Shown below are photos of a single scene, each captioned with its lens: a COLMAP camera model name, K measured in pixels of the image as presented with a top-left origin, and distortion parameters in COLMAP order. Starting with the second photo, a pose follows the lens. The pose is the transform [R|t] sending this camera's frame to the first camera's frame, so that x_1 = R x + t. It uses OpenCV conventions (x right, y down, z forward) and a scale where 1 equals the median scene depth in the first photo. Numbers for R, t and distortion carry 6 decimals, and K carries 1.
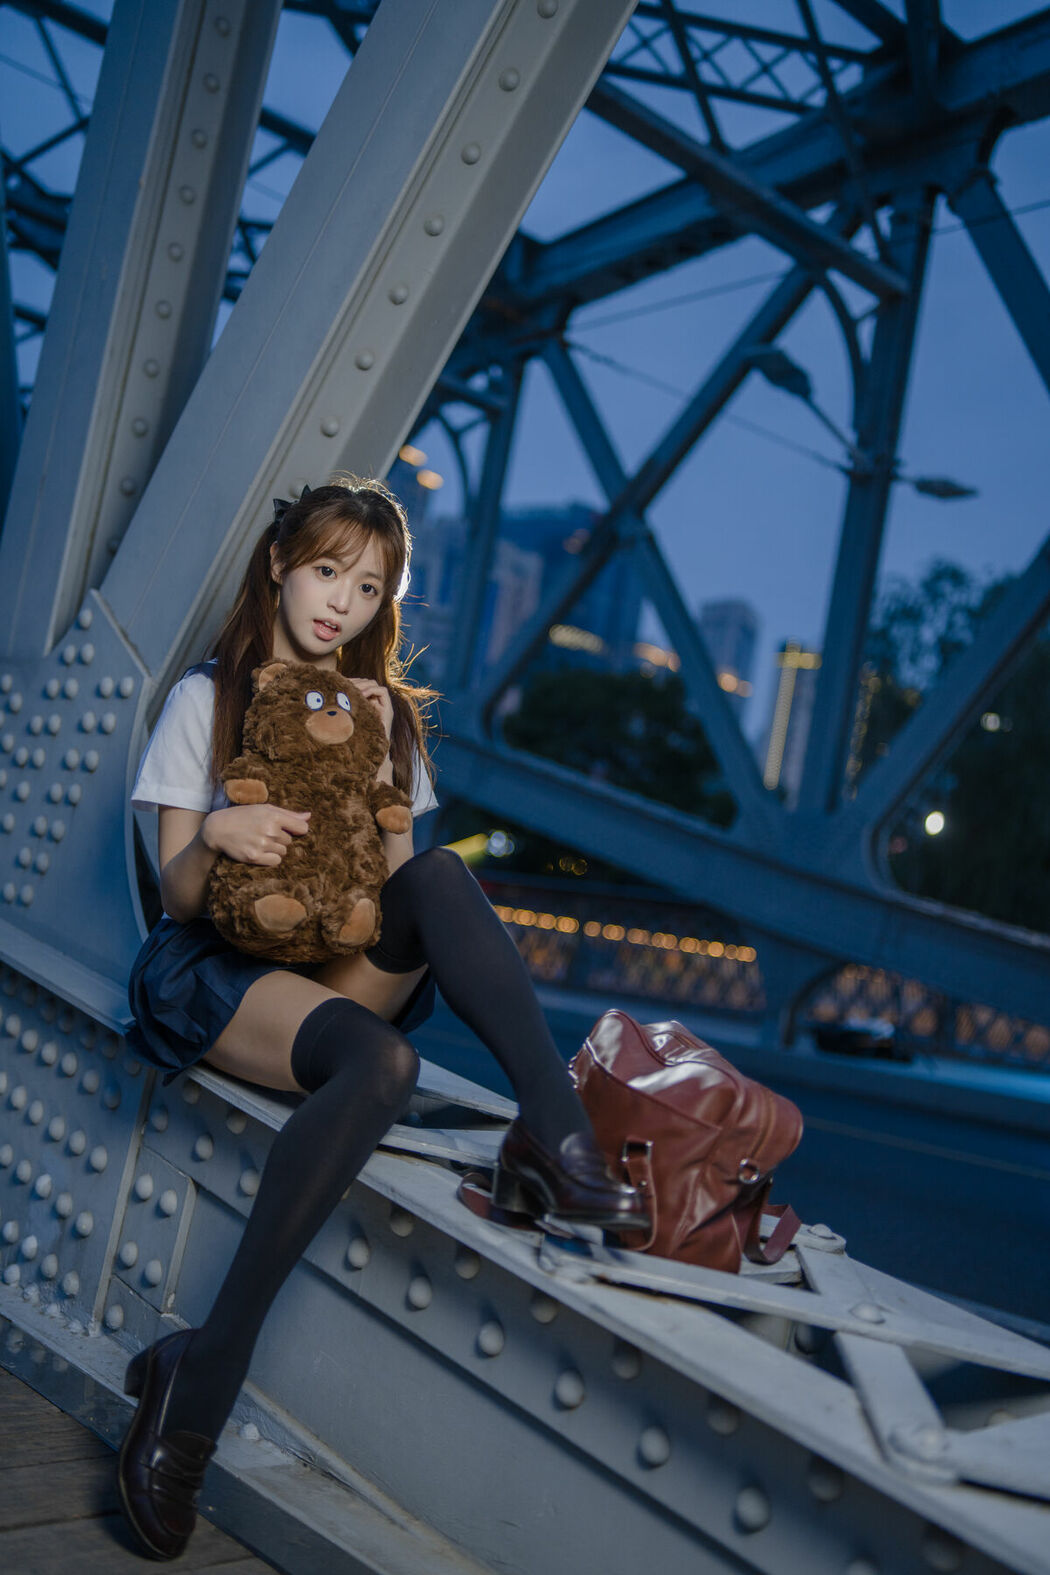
lens RADIAL K [[1426.4, 0, 480.0], [0, 1426.4, 787.8], [0, 0, 1]] dist [-0.174209, 0.107303]
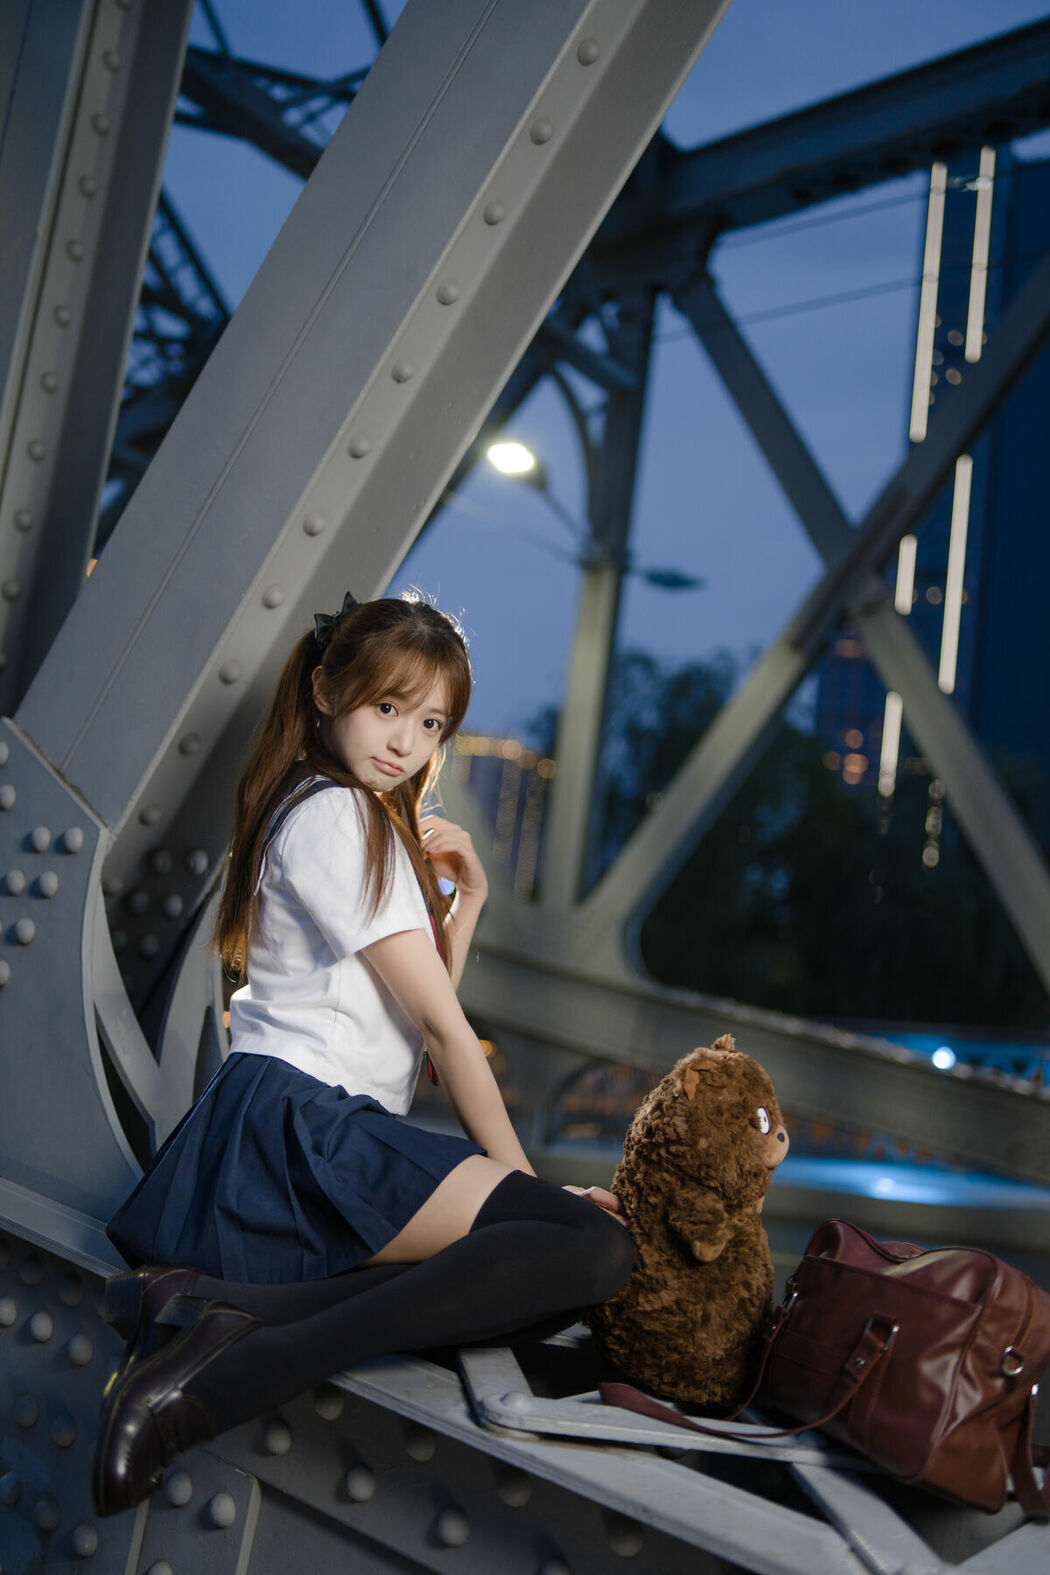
lens RADIAL K [[1426.4, 0, 480.0], [0, 1426.4, 787.8], [0, 0, 1]] dist [-0.174209, 0.107303]
pose [[0.973272, -0.026728, 0.228094, -0.178752], [0.040447, 0.997629, -0.055686, -0.040643], [-0.226064, 0.063423, 0.972045, 0.137329]]
